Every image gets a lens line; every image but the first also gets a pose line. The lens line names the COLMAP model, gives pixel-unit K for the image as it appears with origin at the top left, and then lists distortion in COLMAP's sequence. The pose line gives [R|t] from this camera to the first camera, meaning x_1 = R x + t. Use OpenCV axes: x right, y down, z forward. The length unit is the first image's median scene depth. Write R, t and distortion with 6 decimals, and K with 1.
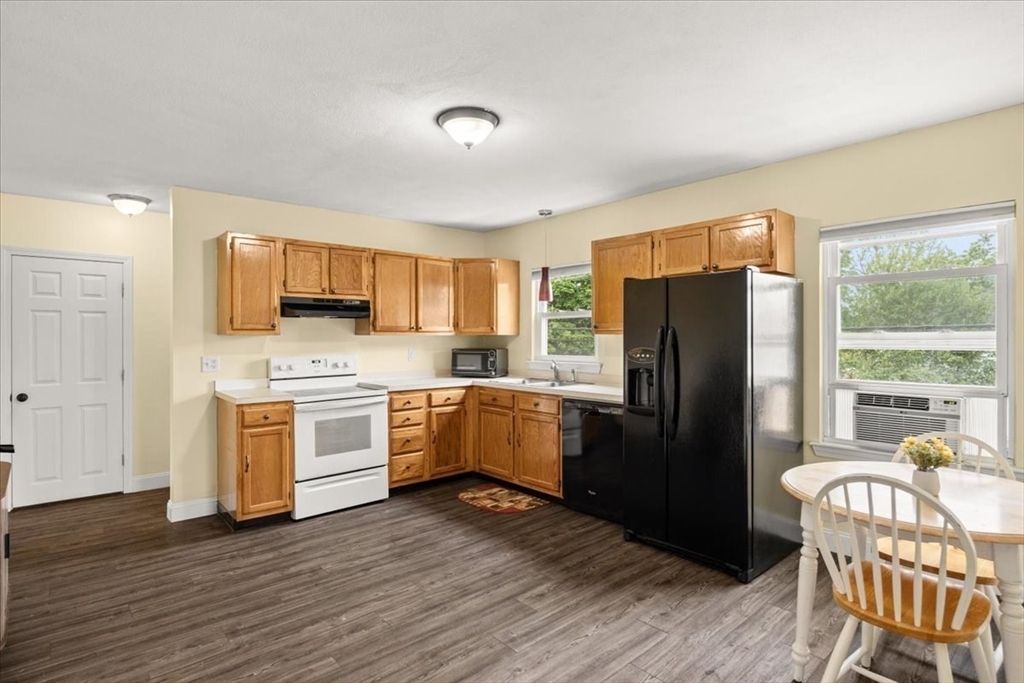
lens RADIAL K [[524.7, 0, 506.4], [0, 524.7, 336.6], [0, 0, 1]] dist [-0.013804, 0.002008]
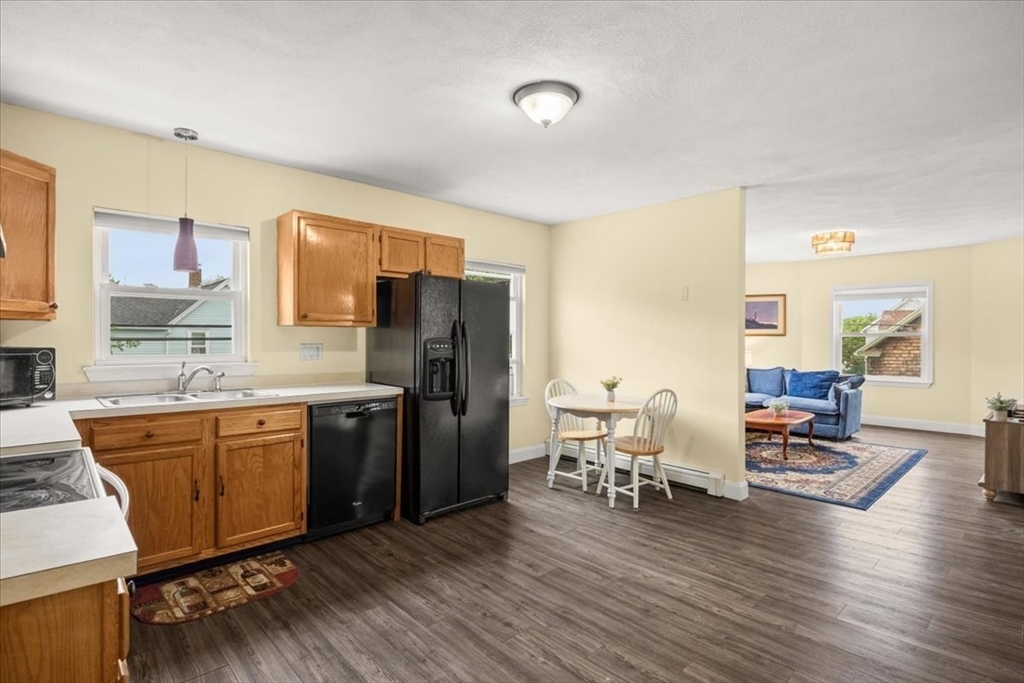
lens RADIAL K [[506.6, 0, 505.3], [0, 506.6, 346.1], [0, 0, 1]] dist [-0.014725, 0.000802]
pose [[-0.031837, -0.011946, 0.999422, -0.670074], [-0.005466, 0.999916, 0.011777, 0.018971], [-0.999478, -0.005088, -0.031899, 0.748384]]
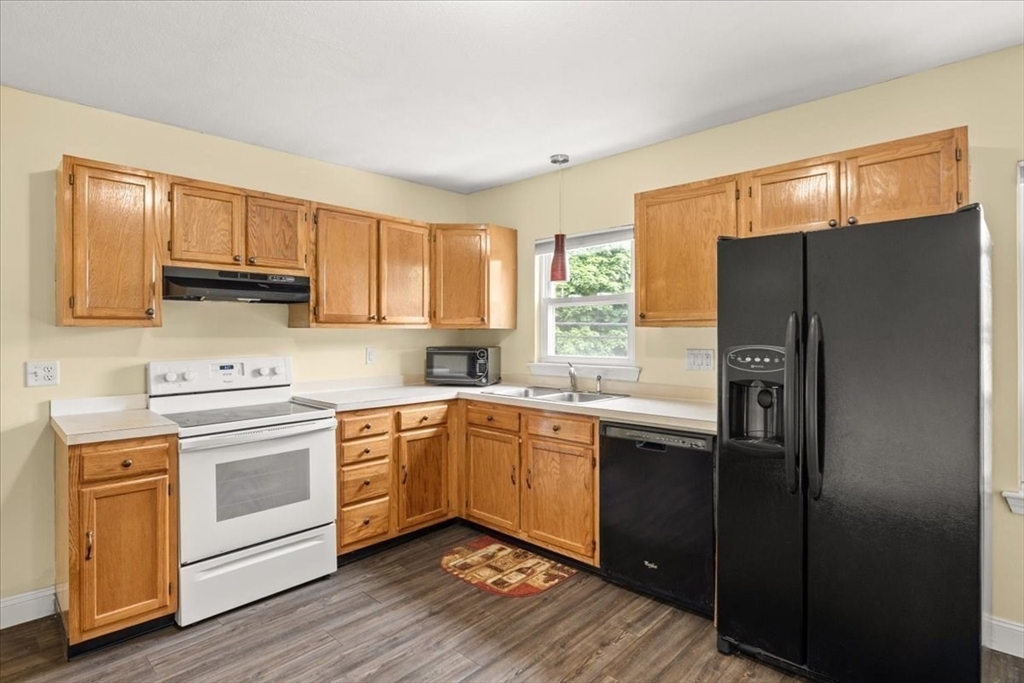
lens RADIAL K [[524.7, 0, 508.5], [0, 524.7, 330.7], [0, 0, 1]] dist [-0.013804, 0.002008]
pose [[0.996104, 0.000981, 0.088176, -0.071693], [-0.000589, 0.999990, -0.004467, 0.004274], [-0.088179, 0.004398, 0.996095, 0.341926]]
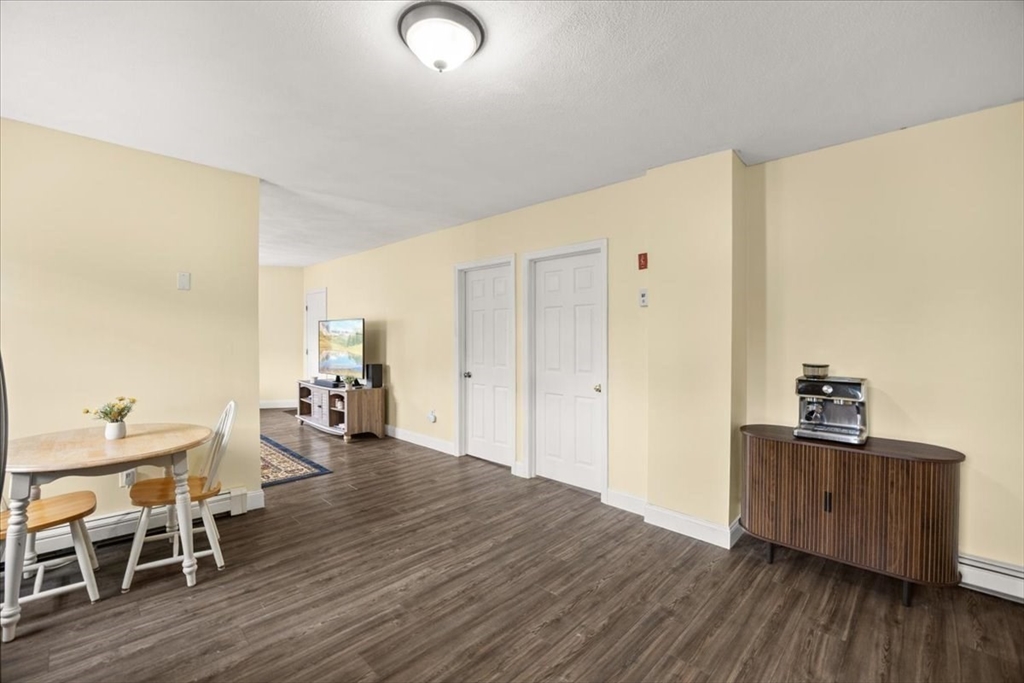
lens RADIAL K [[432.3, 0, 505.5], [0, 432.3, 341.4], [0, 0, 1]] dist [-0.018262, -0.000535]
pose [[-0.997059, -0.000699, -0.076638, -0.079194], [-0.001334, 0.999965, 0.008227, 0.013052], [0.076629, 0.008305, -0.997025, 1.097616]]
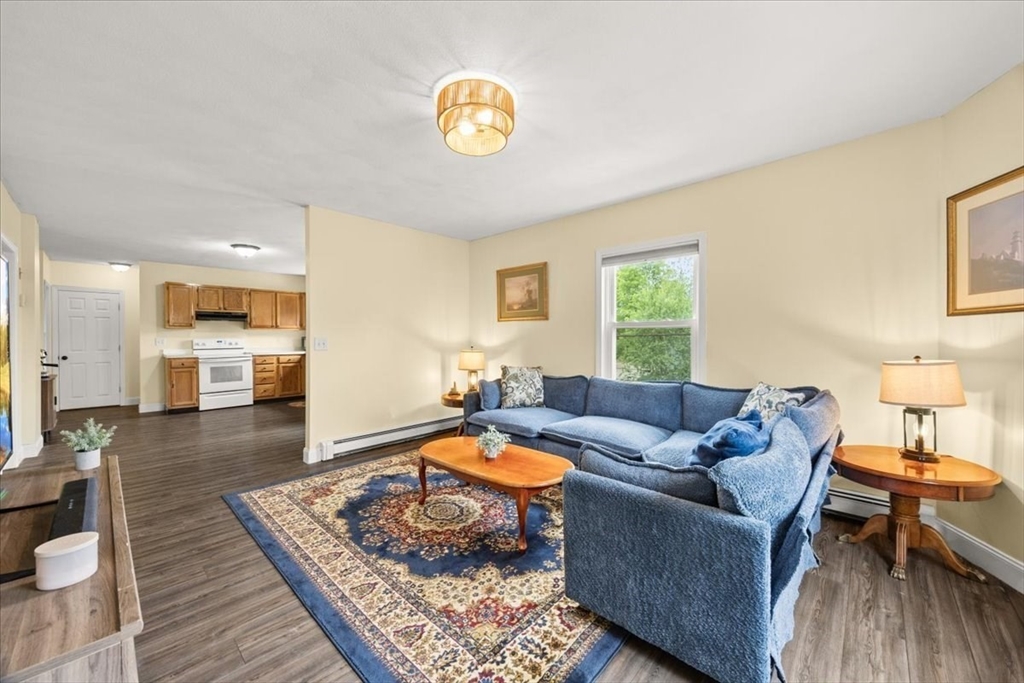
lens RADIAL K [[389.7, 0, 511.3], [0, 389.7, 341.5], [0, 0, 1]] dist [-0.003850, -0.000320]
pose [[0.995204, 0.001098, 0.097812, 0.738427], [-0.002287, 0.999925, 0.012047, 0.028604], [-0.097792, -0.012213, 0.995132, -0.762417]]
